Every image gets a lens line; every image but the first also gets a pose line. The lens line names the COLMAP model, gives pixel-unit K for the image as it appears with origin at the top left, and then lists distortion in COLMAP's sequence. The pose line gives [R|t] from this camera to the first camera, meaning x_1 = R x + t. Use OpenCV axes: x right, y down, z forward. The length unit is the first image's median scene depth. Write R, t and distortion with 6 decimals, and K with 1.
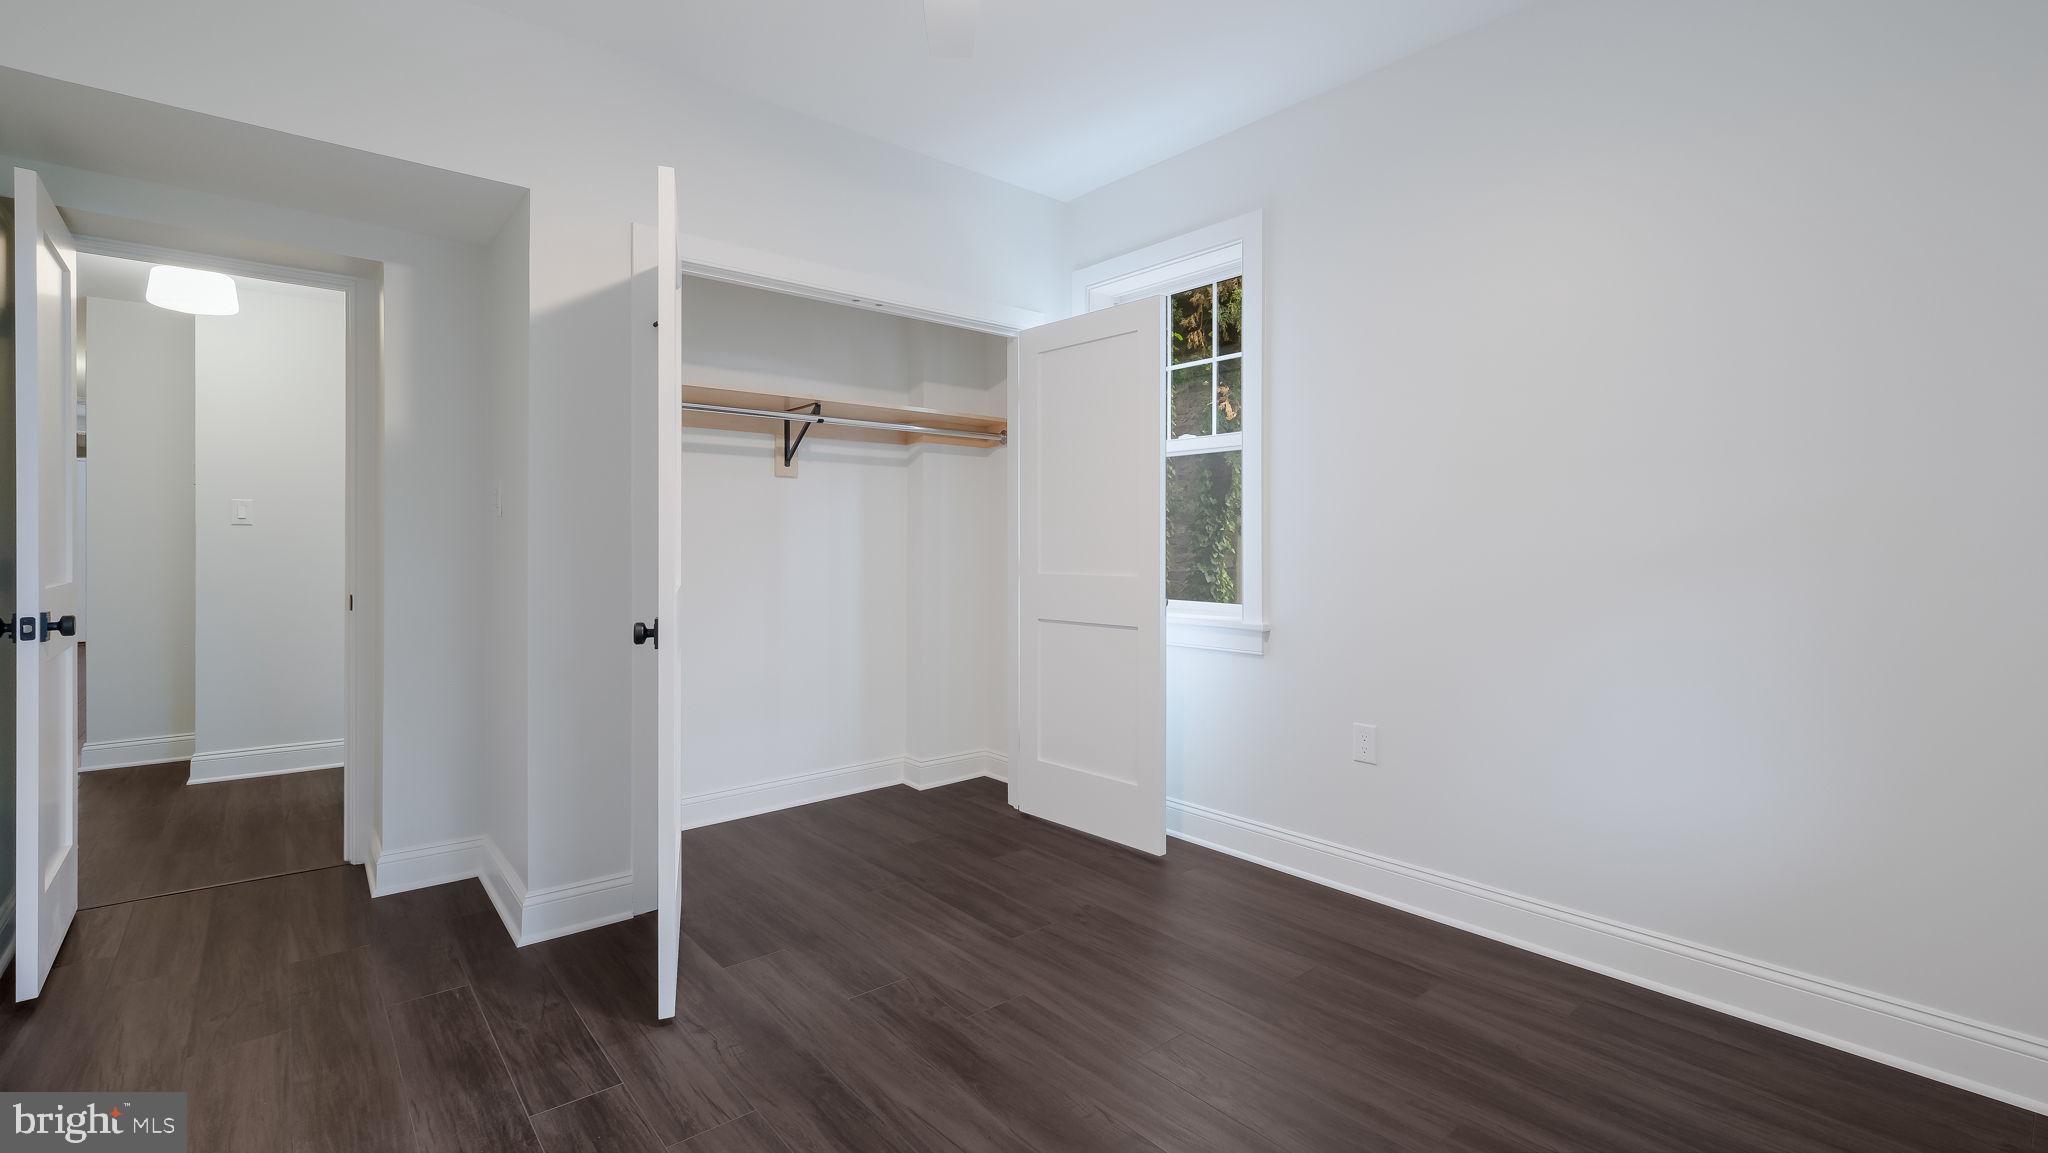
lens RADIAL K [[893.9, 0, 1024.0], [0, 893.9, 576.5], [0, 0, 1]] dist [0.001349, 0.000227]
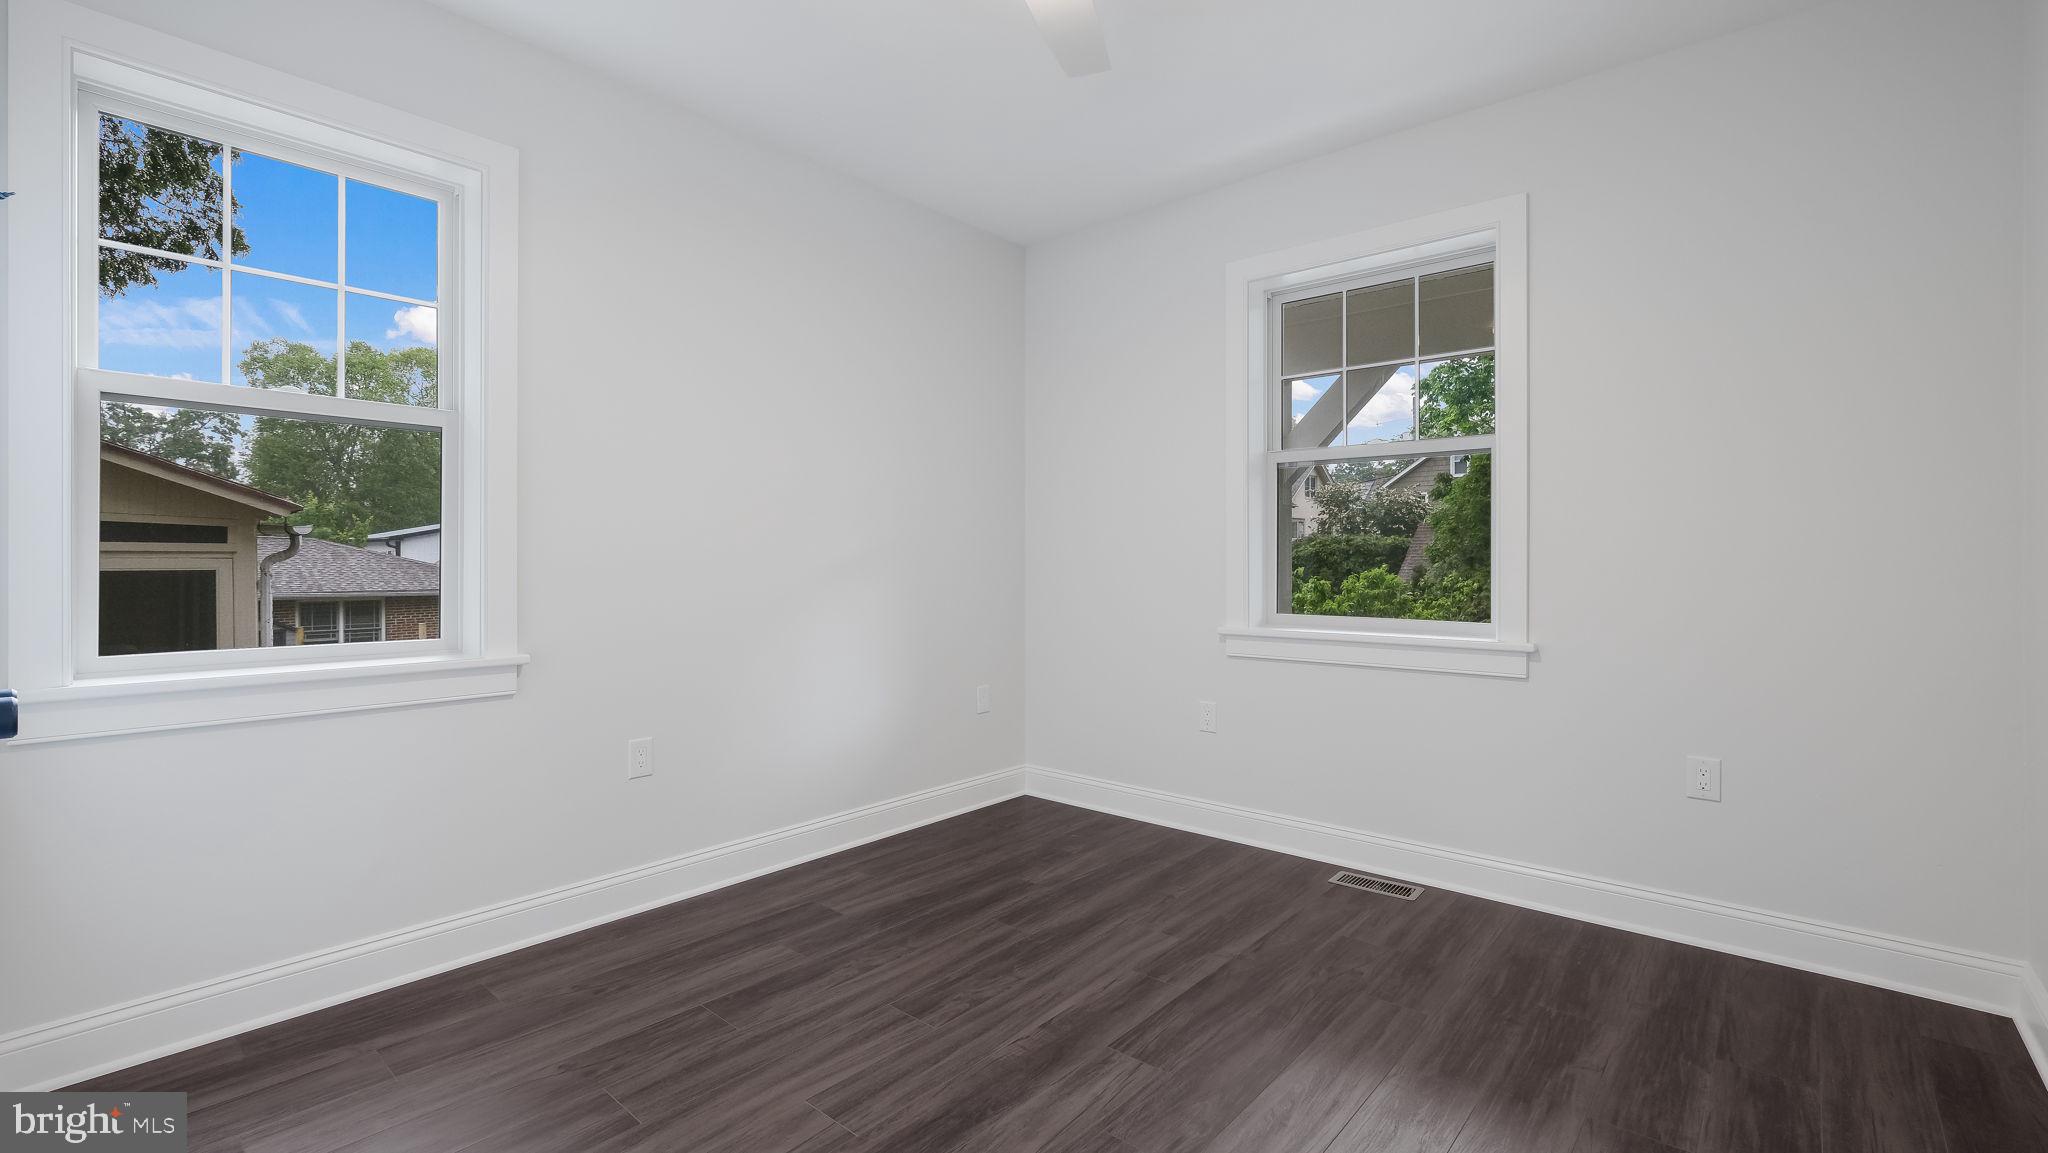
lens RADIAL K [[893.9, 0, 1024.0], [0, 893.9, 576.5], [0, 0, 1]] dist [0.001349, 0.000227]
pose [[-0.155952, -0.017202, 0.987615, -0.871092], [0.031946, 0.999237, 0.022449, -0.031490], [-0.987248, 0.035051, -0.155283, 0.940499]]
